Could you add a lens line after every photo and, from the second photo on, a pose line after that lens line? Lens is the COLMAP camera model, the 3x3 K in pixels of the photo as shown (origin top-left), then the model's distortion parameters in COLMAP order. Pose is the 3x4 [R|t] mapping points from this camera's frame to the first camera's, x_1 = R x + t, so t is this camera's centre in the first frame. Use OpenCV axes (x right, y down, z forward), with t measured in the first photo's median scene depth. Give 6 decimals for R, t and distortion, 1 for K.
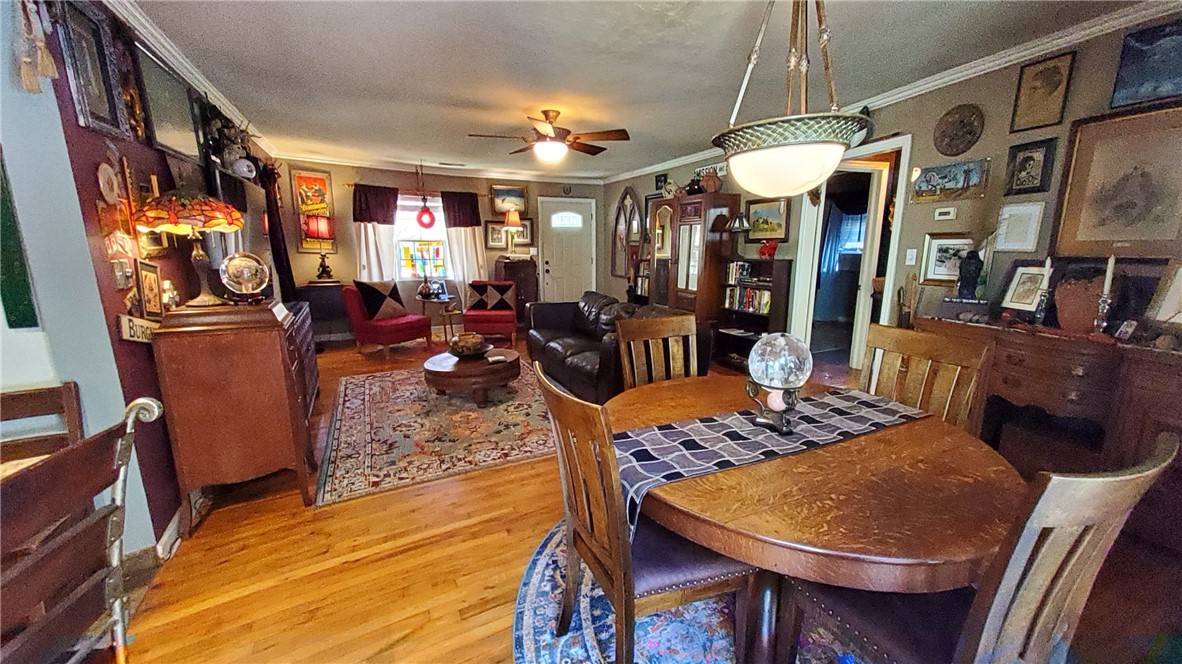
lens RADIAL K [[446.6, 0, 591.0], [0, 446.6, 332.0], [0, 0, 1]] dist [0.068836, 0.000005]
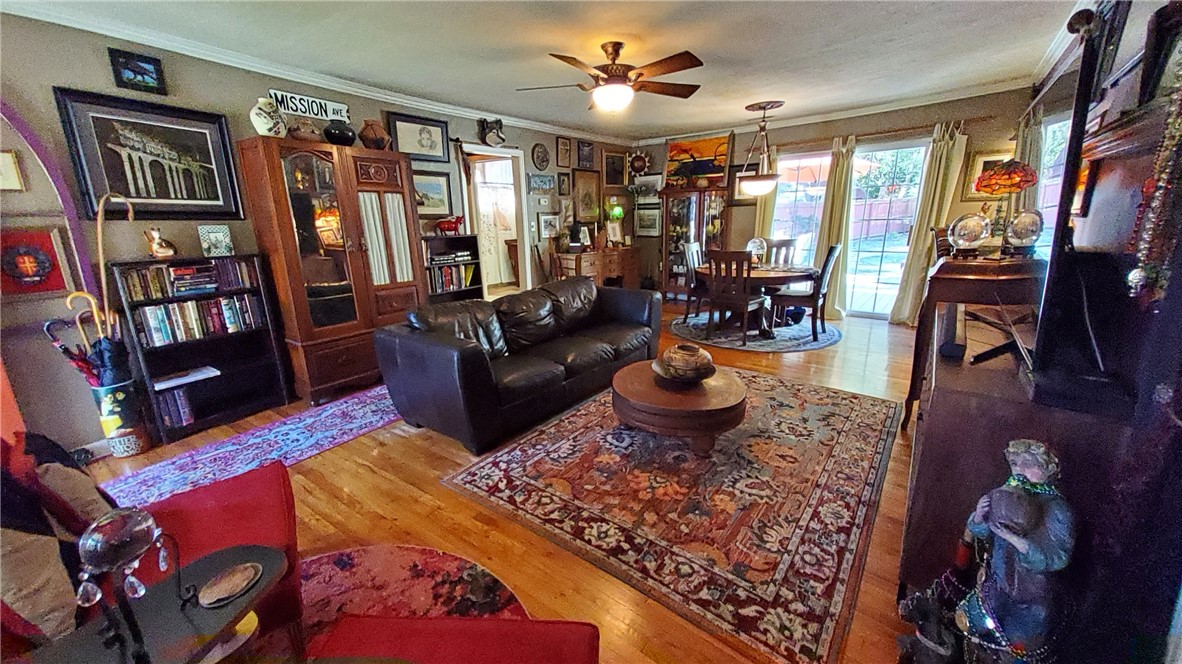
lens RADIAL K [[446.6, 0, 591.0], [0, 446.6, 332.0], [0, 0, 1]] dist [0.068836, 0.000005]
pose [[-0.445037, -0.225580, 0.866635, -0.953458], [0.184105, 0.924034, 0.335063, -0.334967], [-0.876383, 0.308667, -0.369699, 1.618678]]
